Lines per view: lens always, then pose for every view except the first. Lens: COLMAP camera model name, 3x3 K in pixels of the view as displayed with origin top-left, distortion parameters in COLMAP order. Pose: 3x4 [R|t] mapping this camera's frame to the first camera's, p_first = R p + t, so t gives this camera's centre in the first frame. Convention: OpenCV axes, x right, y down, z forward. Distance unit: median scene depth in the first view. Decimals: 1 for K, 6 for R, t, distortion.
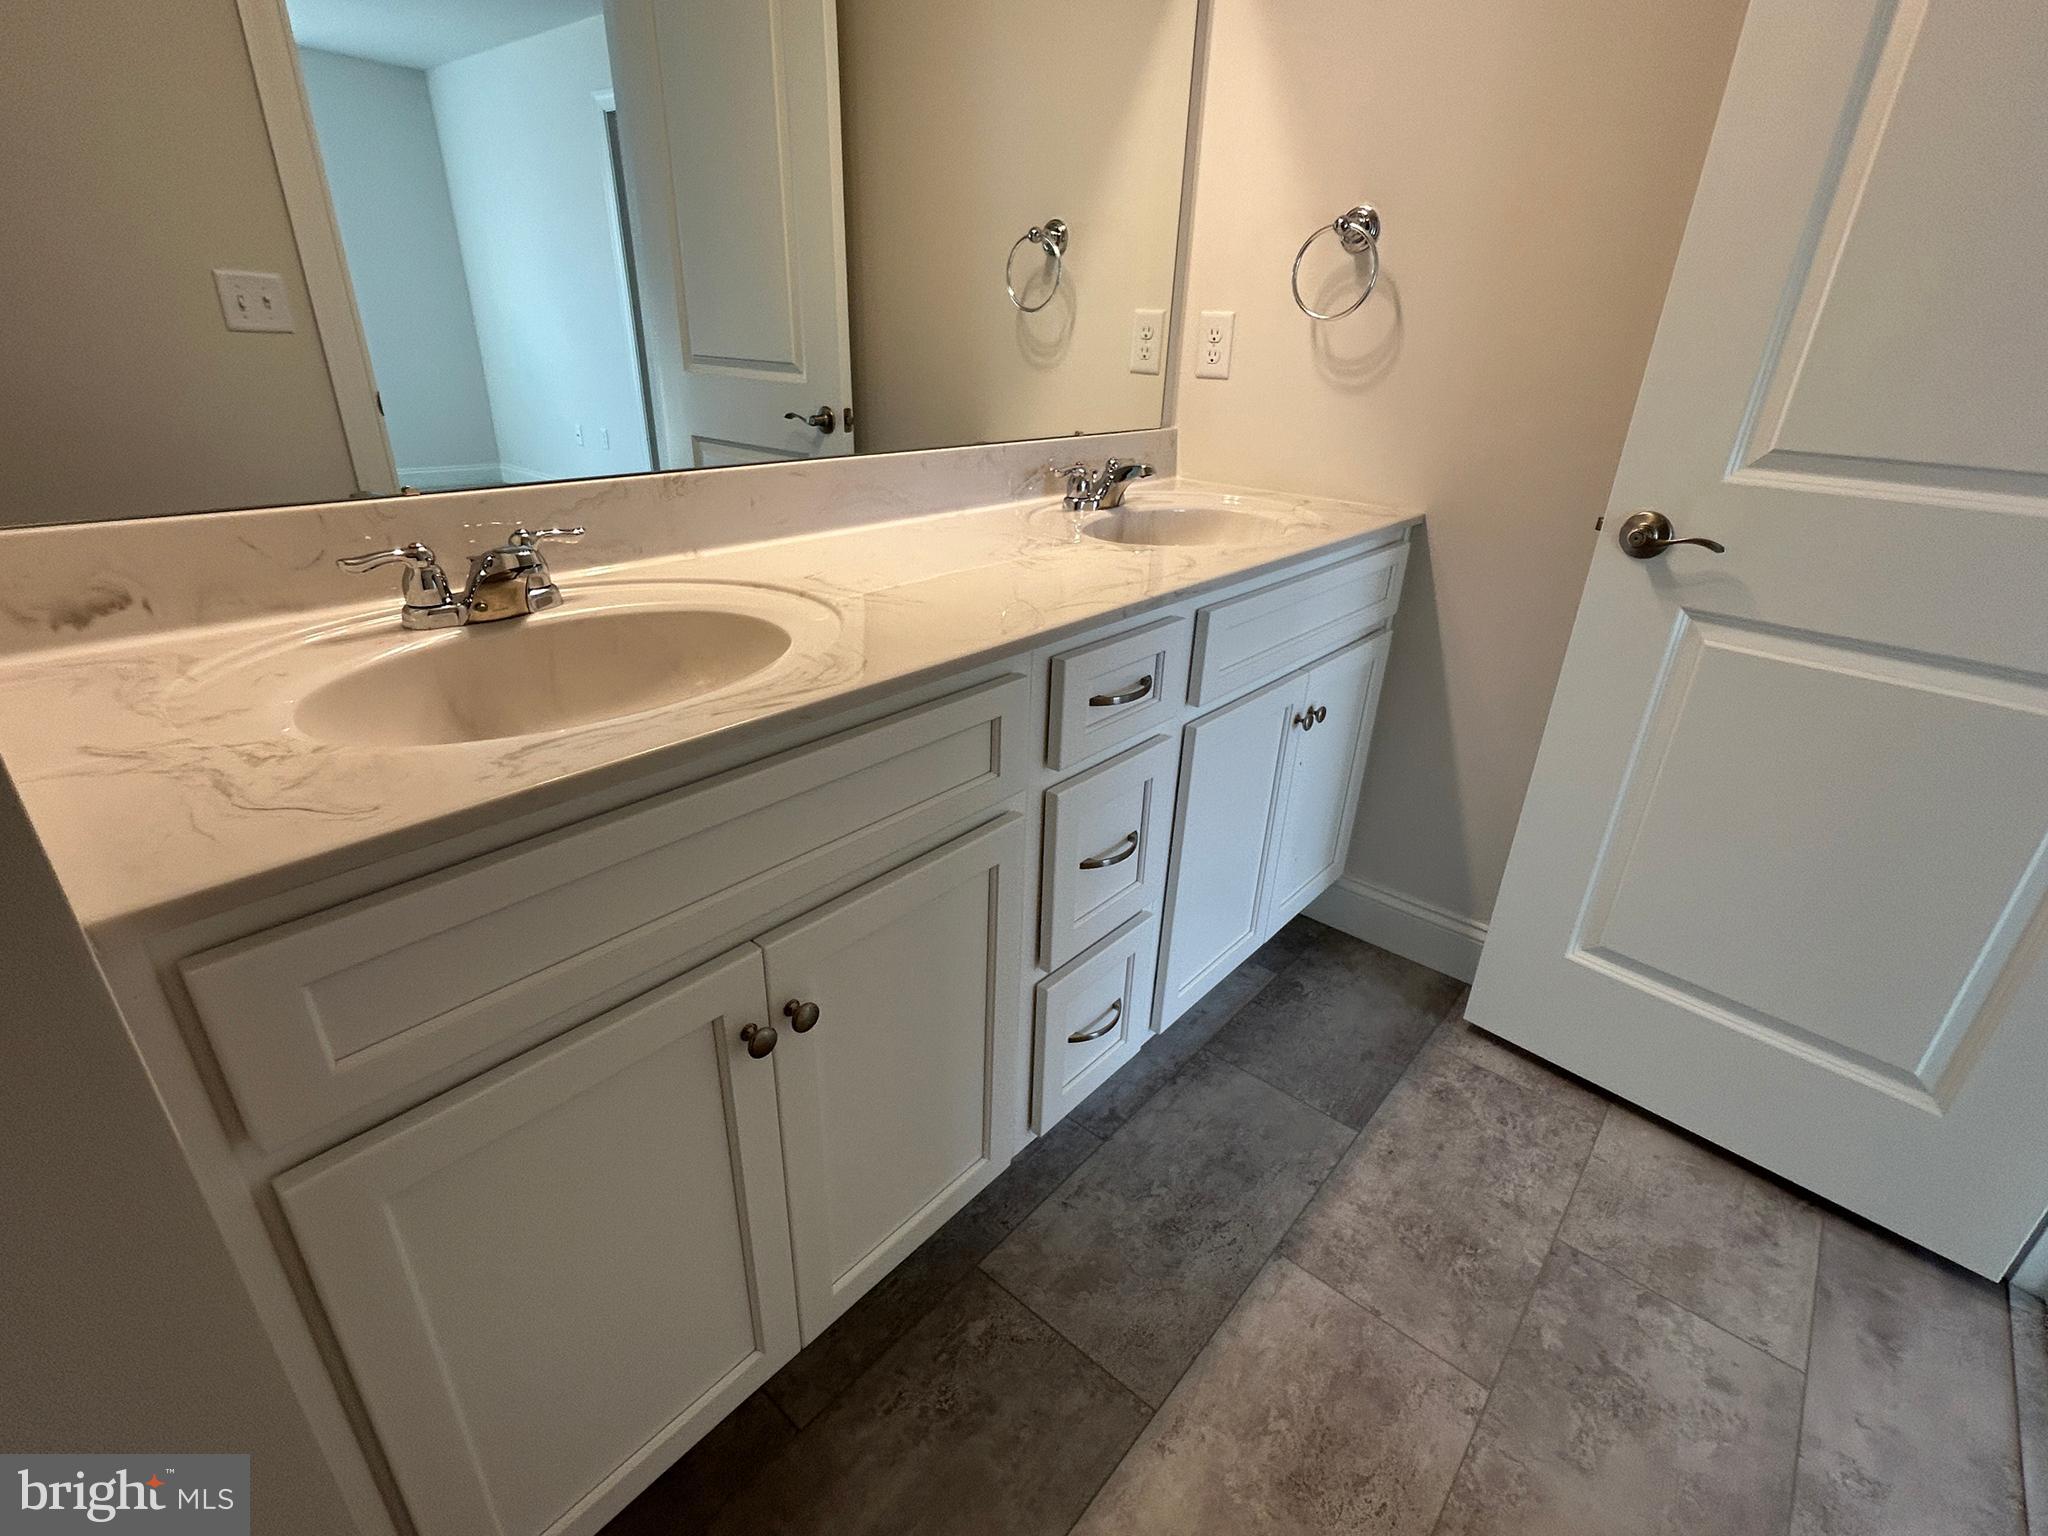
lens RADIAL K [[955.5, 0, 1024.0], [0, 955.5, 768.0], [0, 0, 1]] dist [0.002227, 0.000151]
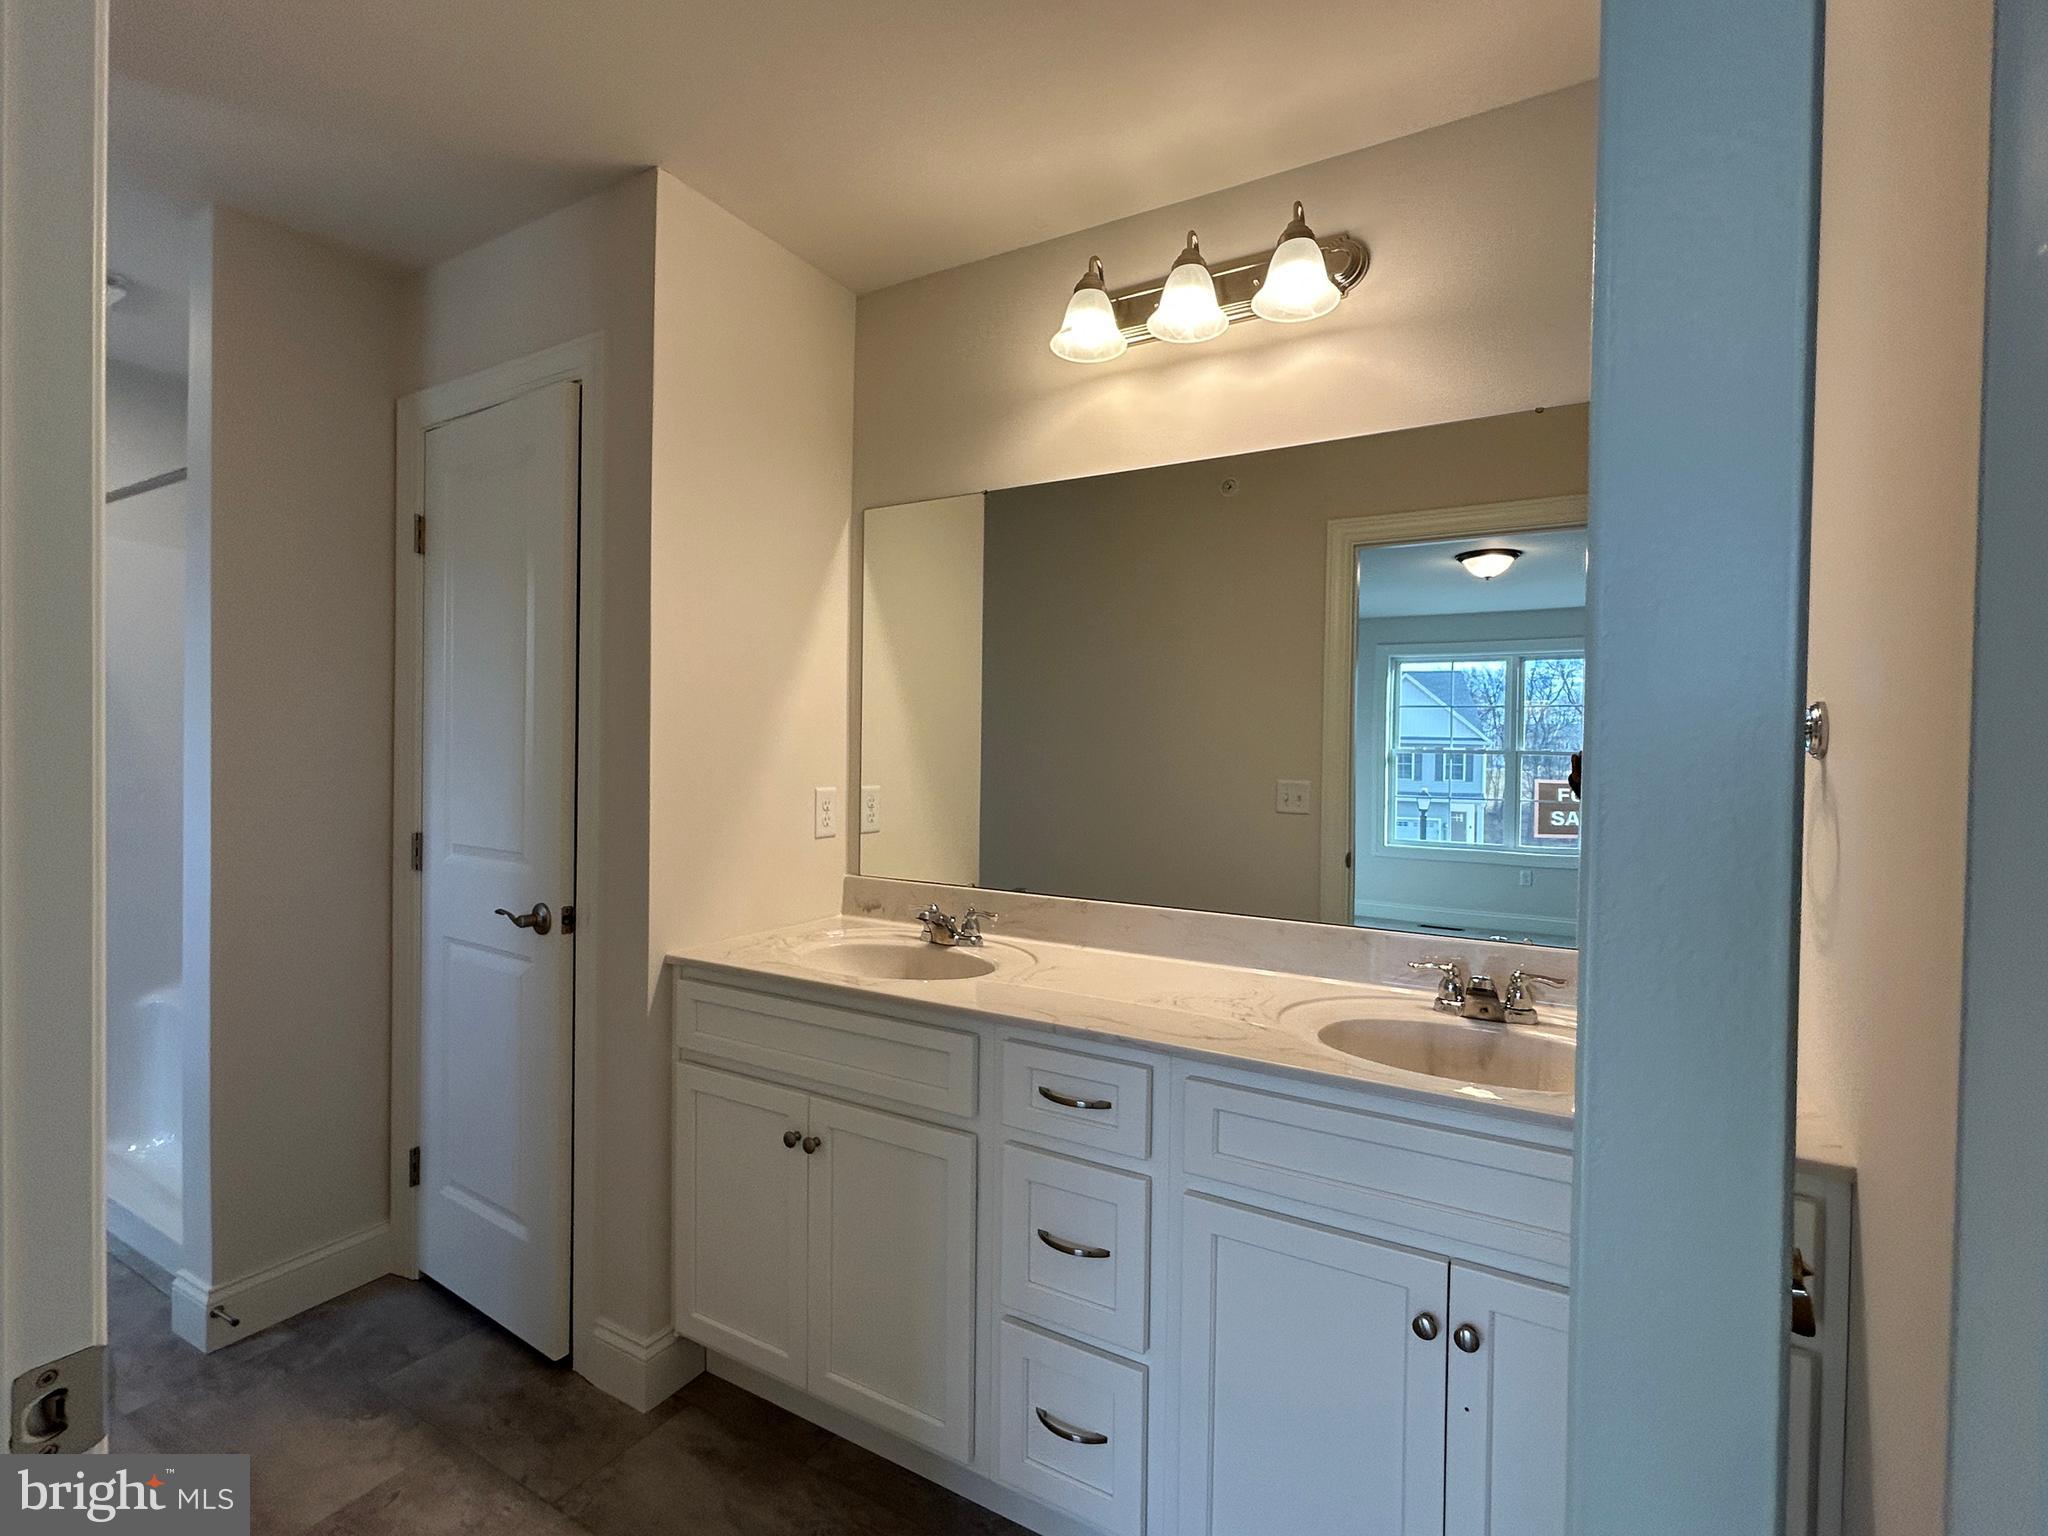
lens RADIAL K [[955.5, 0, 1024.0], [0, 955.5, 768.0], [0, 0, 1]] dist [0.002227, 0.000151]
pose [[0.179629, -0.017655, -0.983576, 1.270752], [-0.422125, 0.901726, -0.093278, -0.313249], [0.888563, 0.431947, 0.154524, 0.530554]]
